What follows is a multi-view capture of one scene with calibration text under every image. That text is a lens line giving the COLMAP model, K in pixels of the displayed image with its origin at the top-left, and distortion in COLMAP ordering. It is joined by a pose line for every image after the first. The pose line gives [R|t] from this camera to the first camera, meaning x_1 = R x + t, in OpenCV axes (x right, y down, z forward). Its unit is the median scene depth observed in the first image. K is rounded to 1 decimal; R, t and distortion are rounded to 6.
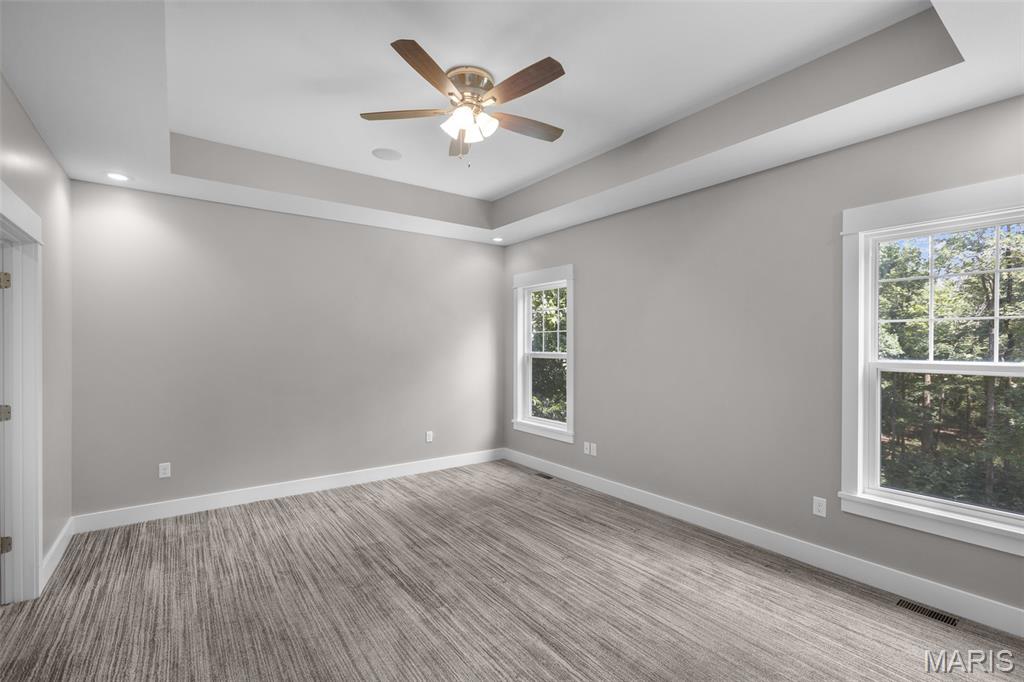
lens RADIAL K [[461.5, 0, 521.8], [0, 461.5, 343.0], [0, 0, 1]] dist [-0.015345, 0.009175]
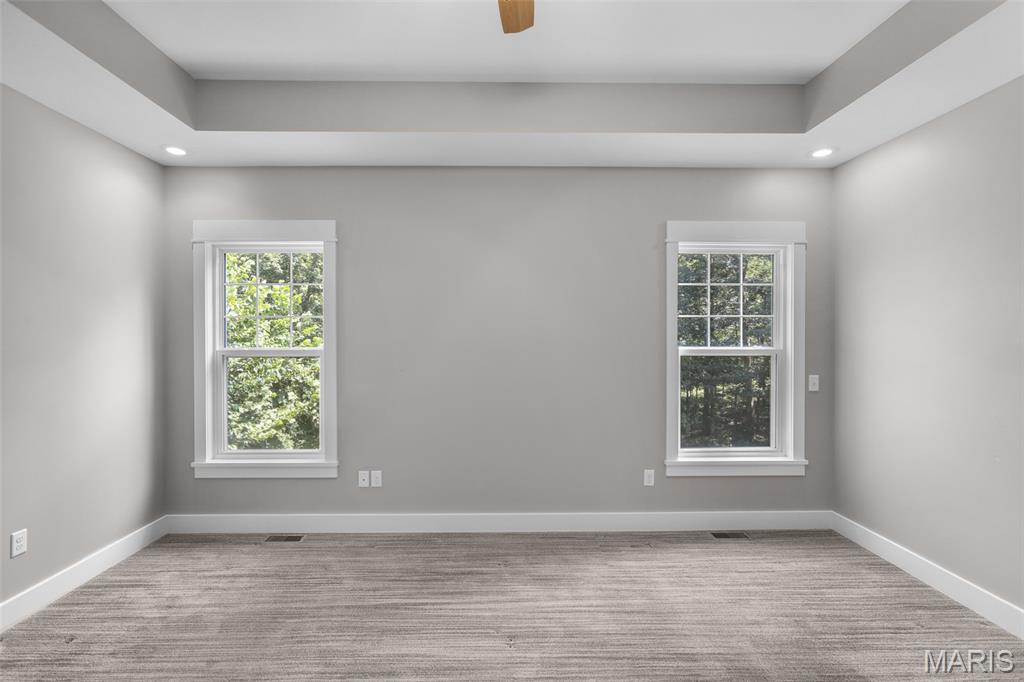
lens RADIAL K [[461.5, 0, 513.0], [0, 461.5, 336.9], [0, 0, 1]] dist [-0.015345, 0.009175]
pose [[0.593578, -0.003411, 0.804769, -0.376309], [0.001051, 0.999993, 0.003464, 0.002651], [-0.804776, -0.001211, 0.593577, 0.478044]]
